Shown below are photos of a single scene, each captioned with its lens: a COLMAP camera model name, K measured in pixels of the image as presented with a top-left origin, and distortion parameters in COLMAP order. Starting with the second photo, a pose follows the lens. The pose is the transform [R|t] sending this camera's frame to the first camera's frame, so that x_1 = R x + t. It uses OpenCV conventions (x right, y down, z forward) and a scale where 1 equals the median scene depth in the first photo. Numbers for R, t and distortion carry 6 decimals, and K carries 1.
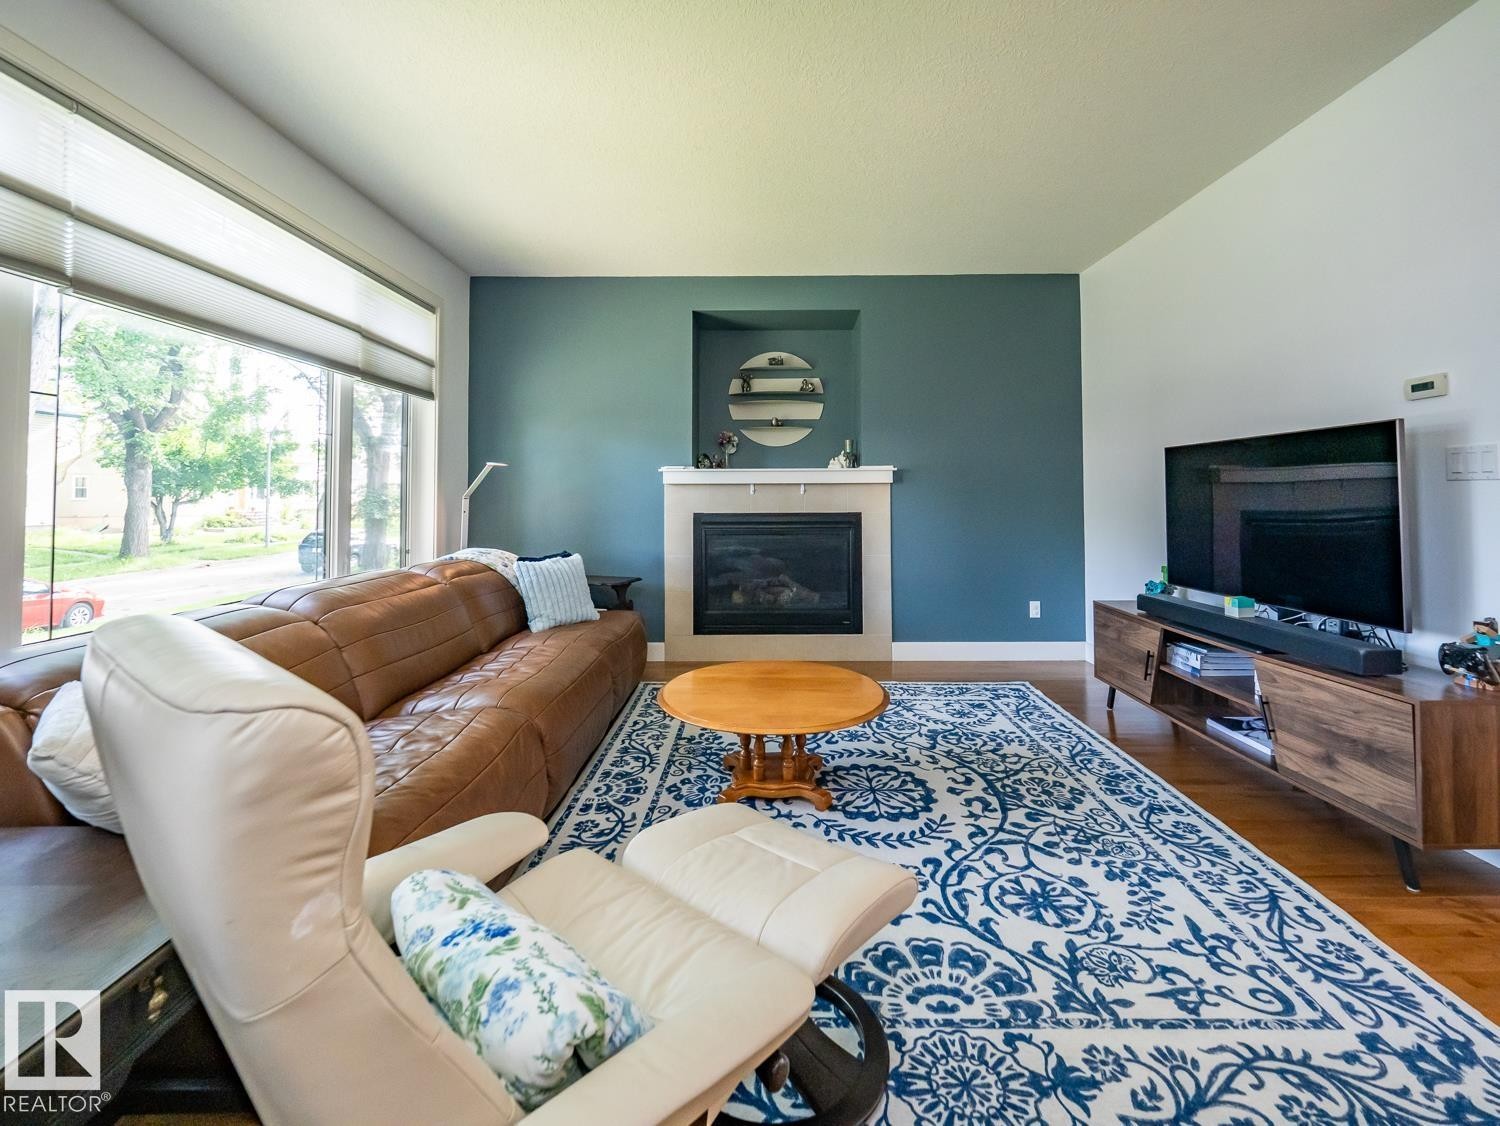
lens RADIAL K [[632.8, 0, 747.1], [0, 632.8, 562.5], [0, 0, 1]] dist [-0.001876, -0.000682]
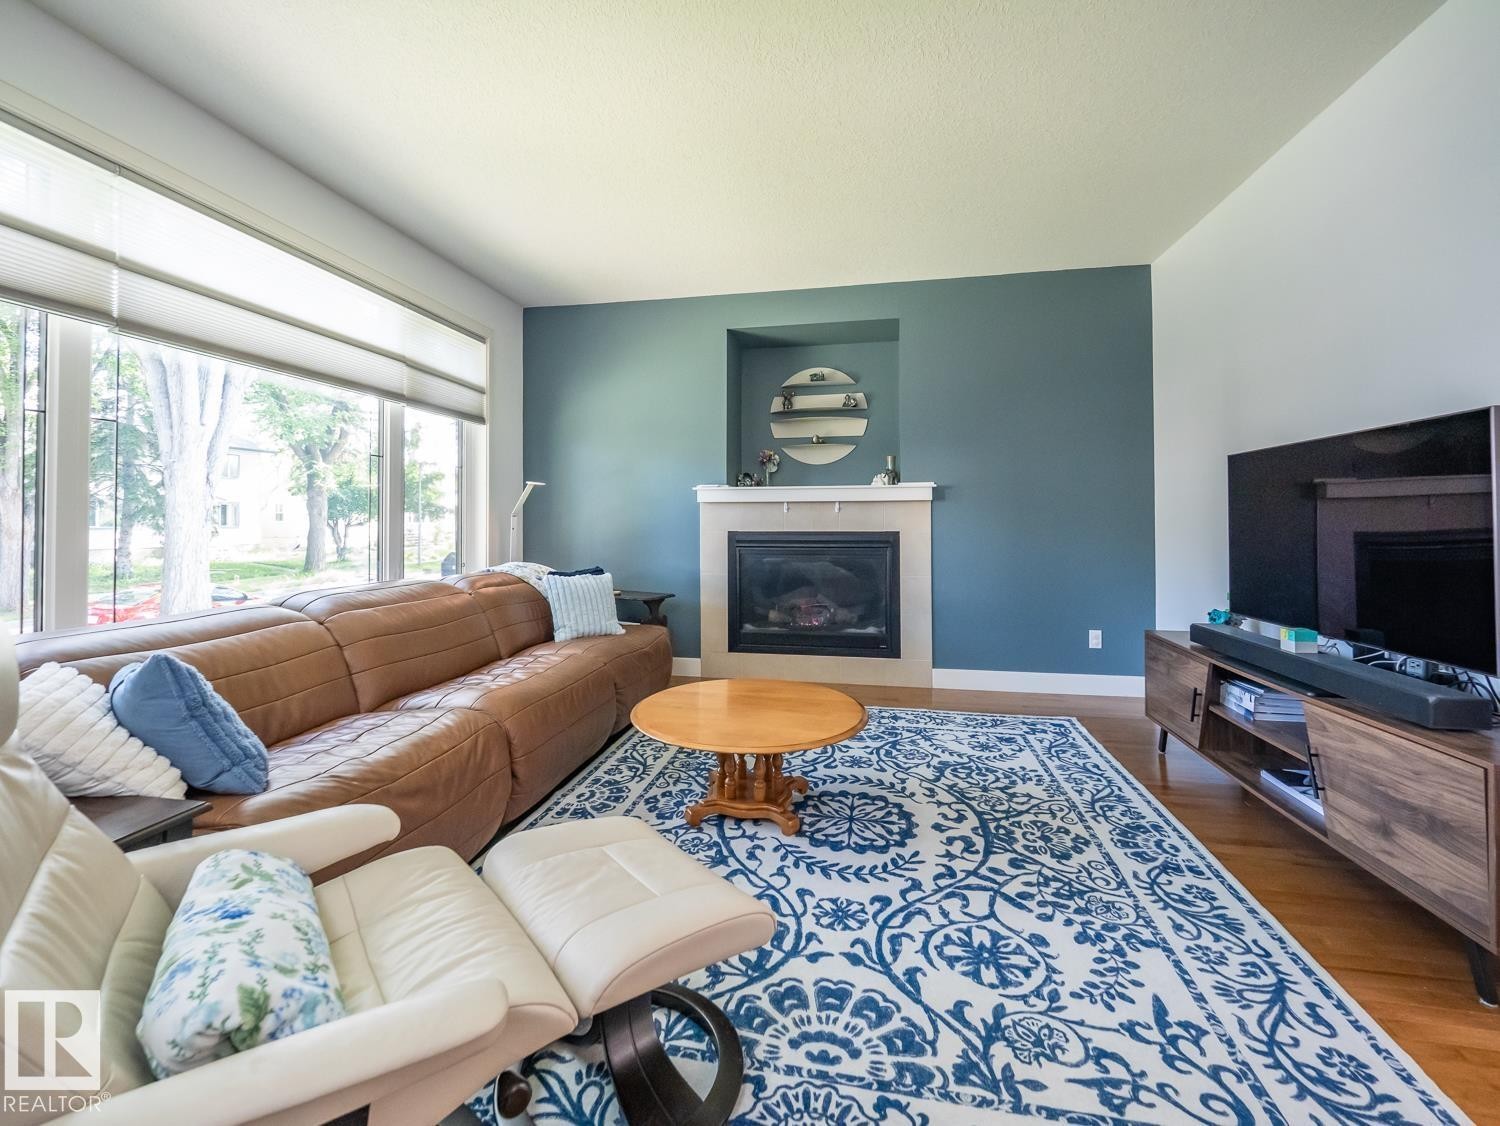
lens RADIAL K [[618.1, 0, 740.3], [0, 618.1, 593.8], [0, 0, 1]] dist [-0.013193, 0.004464]
pose [[0.983422, 0.023086, -0.179859, 0.221508], [-0.020943, 0.999685, 0.013807, 0.014106], [0.180121, -0.009811, 0.983596, 0.071123]]
